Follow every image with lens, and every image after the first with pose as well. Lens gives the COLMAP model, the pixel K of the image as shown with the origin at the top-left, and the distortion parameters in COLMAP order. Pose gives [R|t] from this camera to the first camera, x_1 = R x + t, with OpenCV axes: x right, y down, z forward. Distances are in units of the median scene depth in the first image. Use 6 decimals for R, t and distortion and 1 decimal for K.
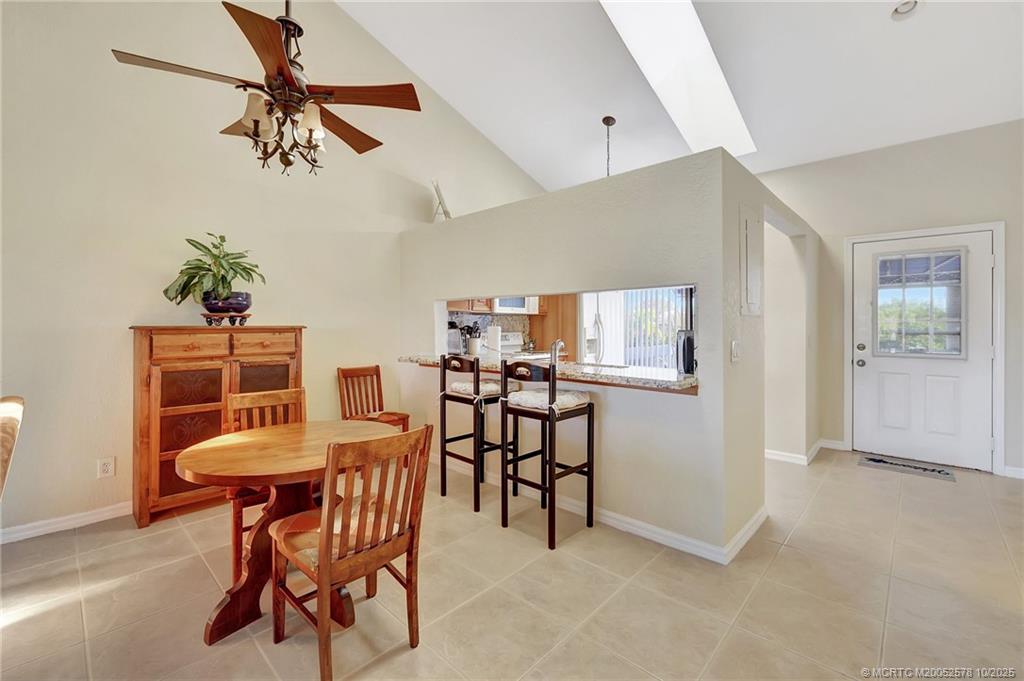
lens RADIAL K [[432.5, 0, 510.6], [0, 432.5, 321.3], [0, 0, 1]] dist [-0.000749, 0.000016]
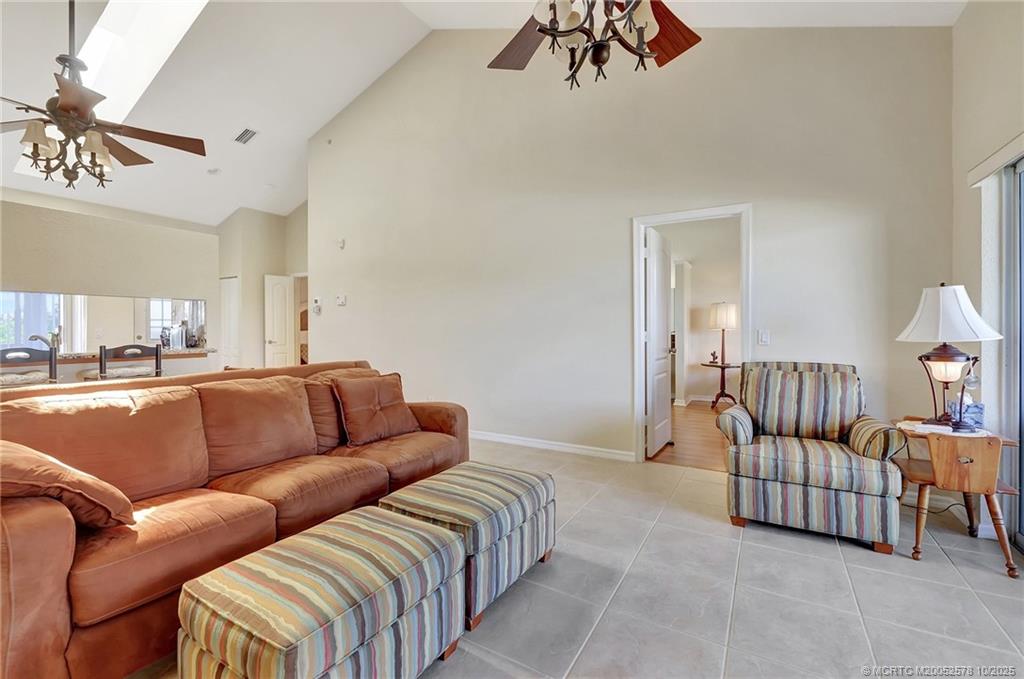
lens RADIAL K [[442.7, 0, 505.7], [0, 442.7, 332.2], [0, 0, 1]] dist [-0.000358, 0.000047]
pose [[-0.209244, -0.011135, 0.977800, -1.187966], [-0.005792, 0.999932, 0.010148, 0.019030], [-0.977846, -0.003540, -0.209295, 0.046951]]
